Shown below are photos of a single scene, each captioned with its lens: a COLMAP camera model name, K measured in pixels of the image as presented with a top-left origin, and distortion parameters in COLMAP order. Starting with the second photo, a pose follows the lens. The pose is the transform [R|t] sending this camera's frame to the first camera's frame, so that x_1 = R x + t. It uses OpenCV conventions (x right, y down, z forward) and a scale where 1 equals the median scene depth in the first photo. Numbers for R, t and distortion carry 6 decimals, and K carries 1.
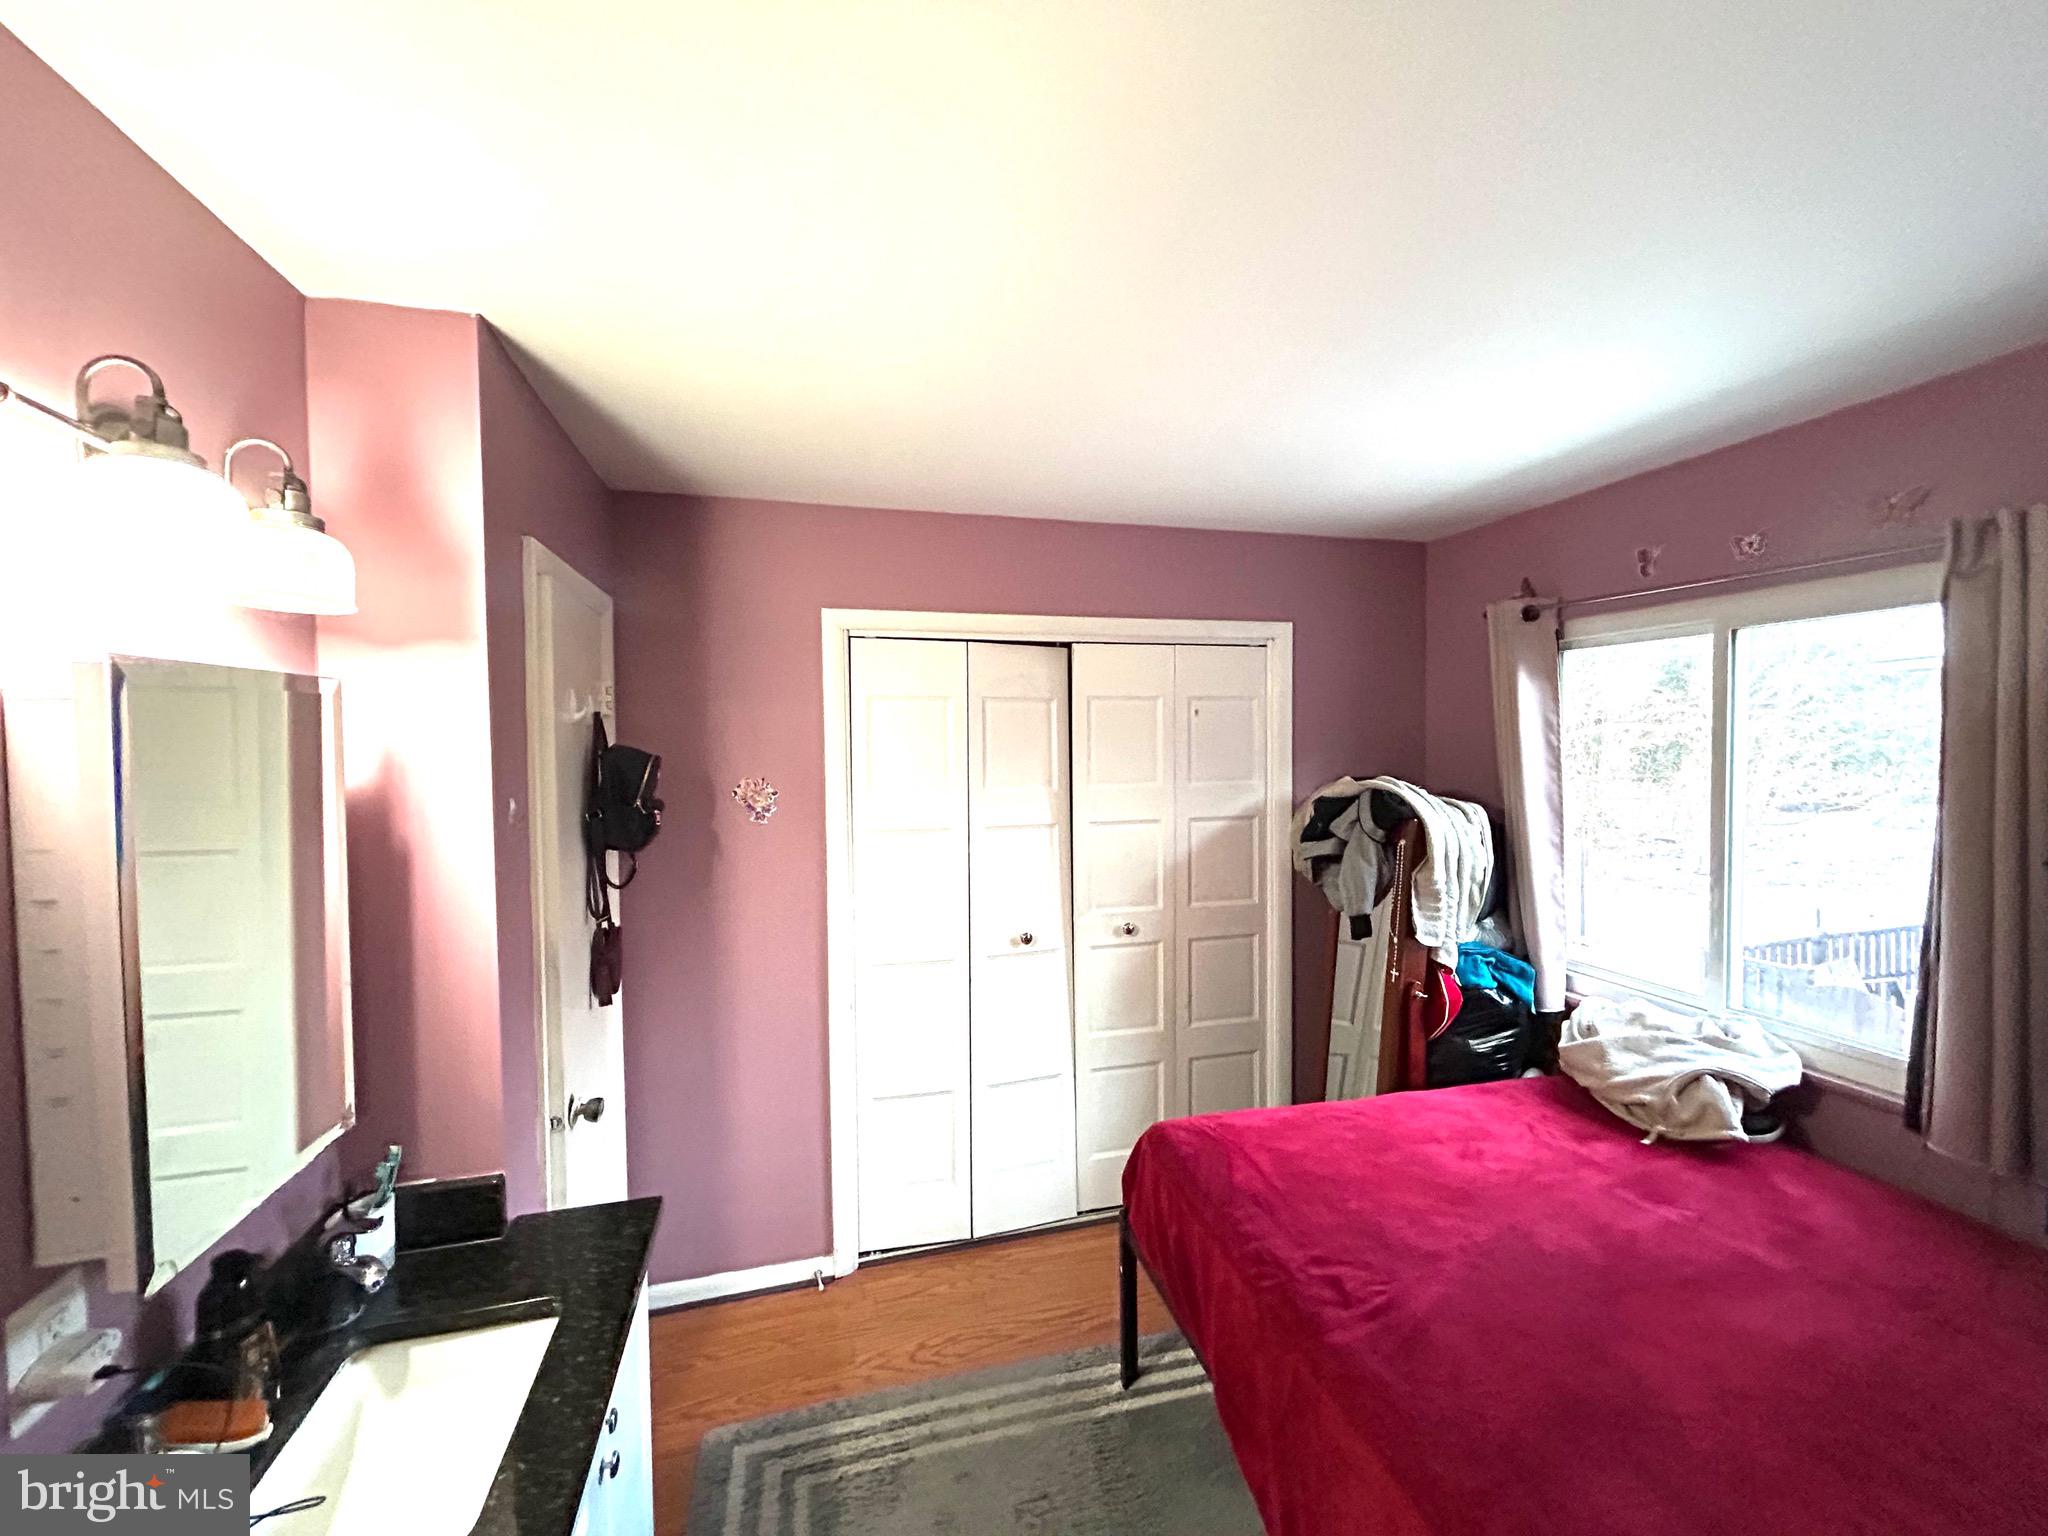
lens RADIAL K [[821.4, 0, 1026.3], [0, 821.4, 767.2], [0, 0, 1]] dist [-0.003540, 0.001426]
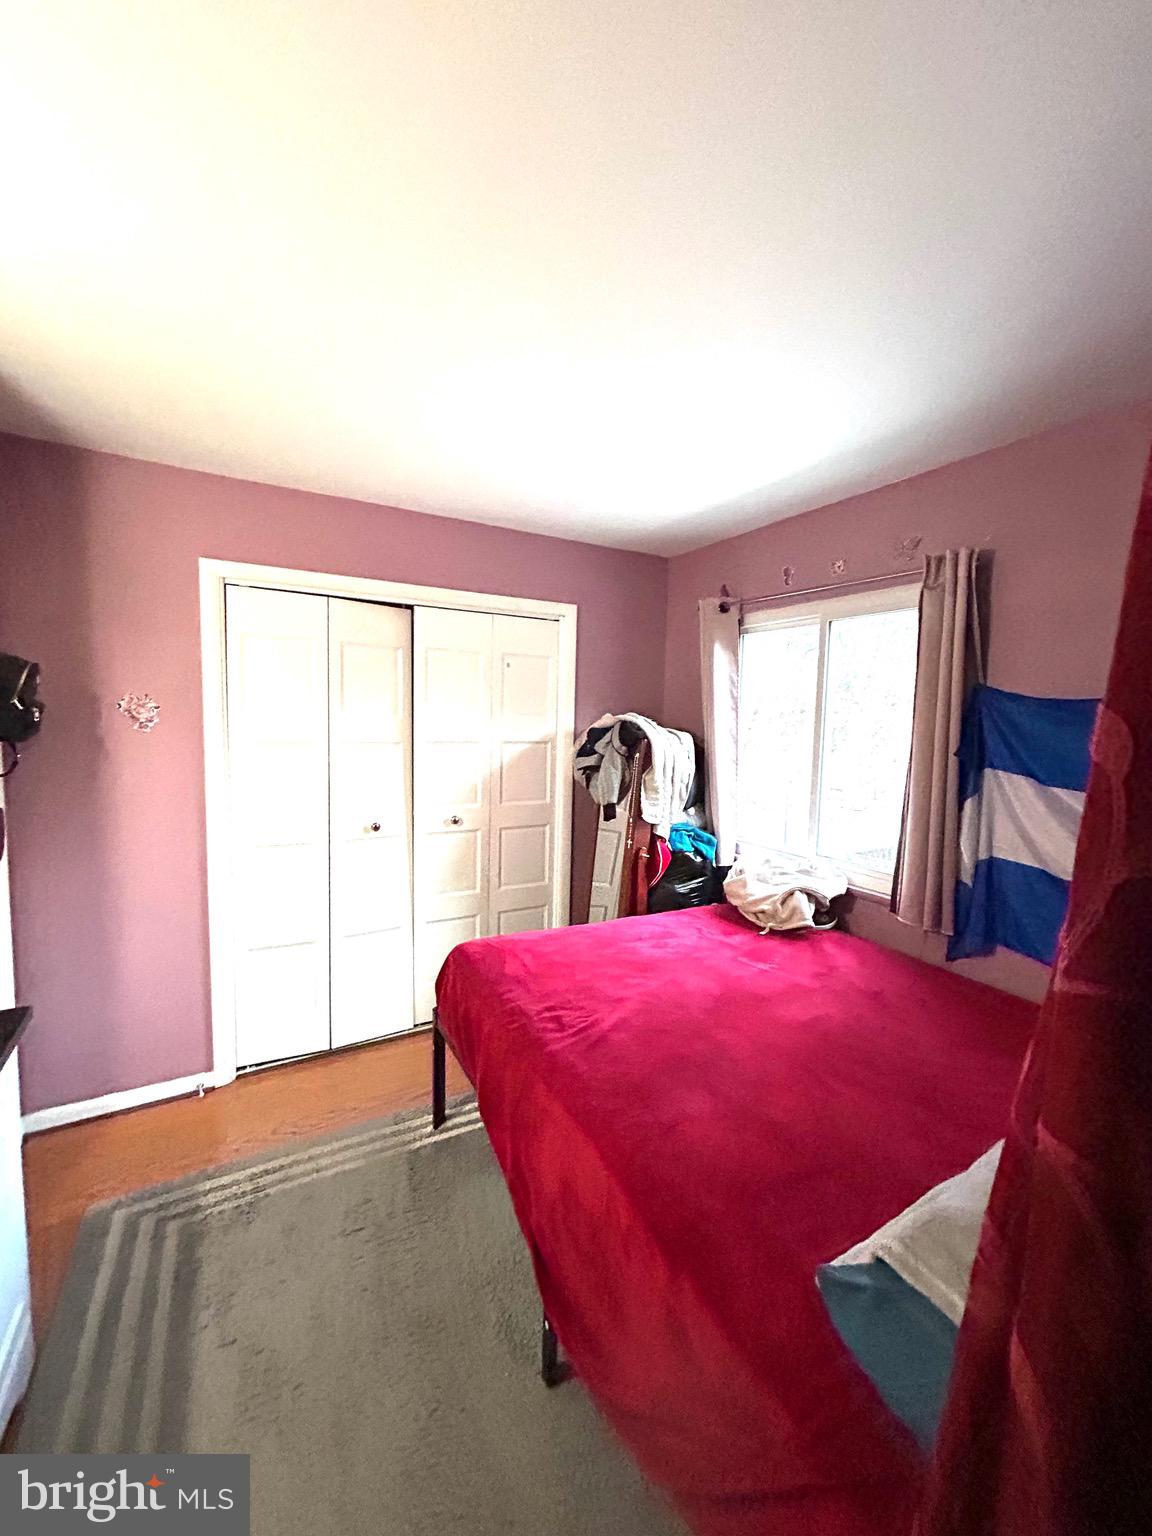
lens RADIAL K [[616.0, 0, 578.1], [0, 616.0, 769.6], [0, 0, 1]] dist [-0.003540, 0.001426]
pose [[0.967012, 0.011464, 0.254472, 0.083882], [-0.025090, 0.998416, 0.050362, 0.076787], [-0.253491, -0.055085, 0.965768, -0.061366]]
